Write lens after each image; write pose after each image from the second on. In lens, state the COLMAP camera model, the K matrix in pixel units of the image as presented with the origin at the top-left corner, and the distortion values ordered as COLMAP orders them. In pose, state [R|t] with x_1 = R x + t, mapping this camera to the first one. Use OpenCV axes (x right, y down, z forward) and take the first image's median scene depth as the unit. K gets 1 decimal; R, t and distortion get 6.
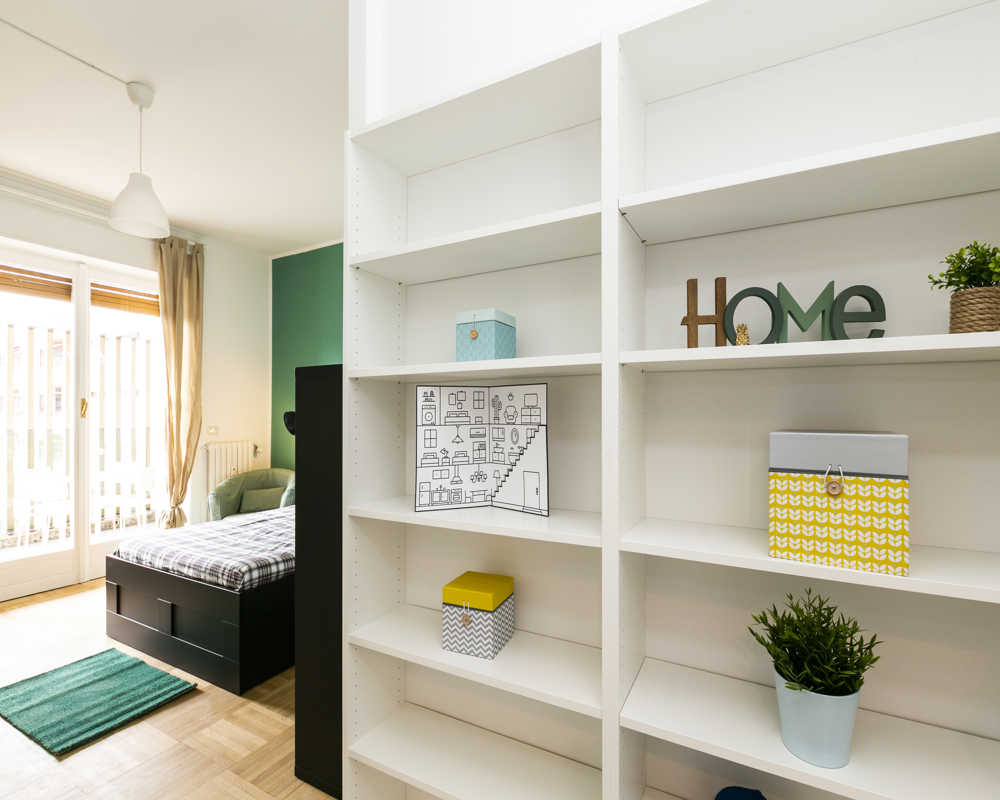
lens RADIAL K [[475.6, 0, 535.1], [0, 475.6, 410.7], [0, 0, 1]] dist [-0.003041, -0.000884]
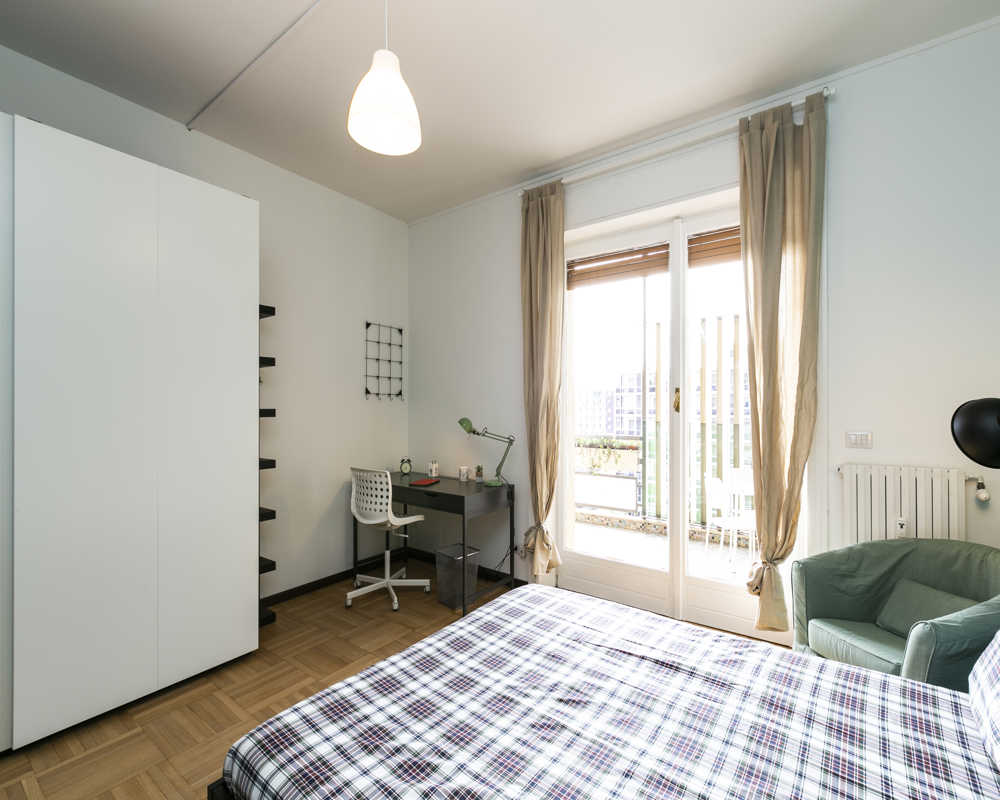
lens RADIAL K [[446.7, 0, 524.1], [0, 446.7, 408.6], [0, 0, 1]] dist [-0.000173, -0.000020]
pose [[-0.159572, -0.000065, -0.987186, -0.161389], [0.002533, 0.999997, -0.000475, 0.008435], [0.987183, -0.002577, -0.159572, 0.825940]]
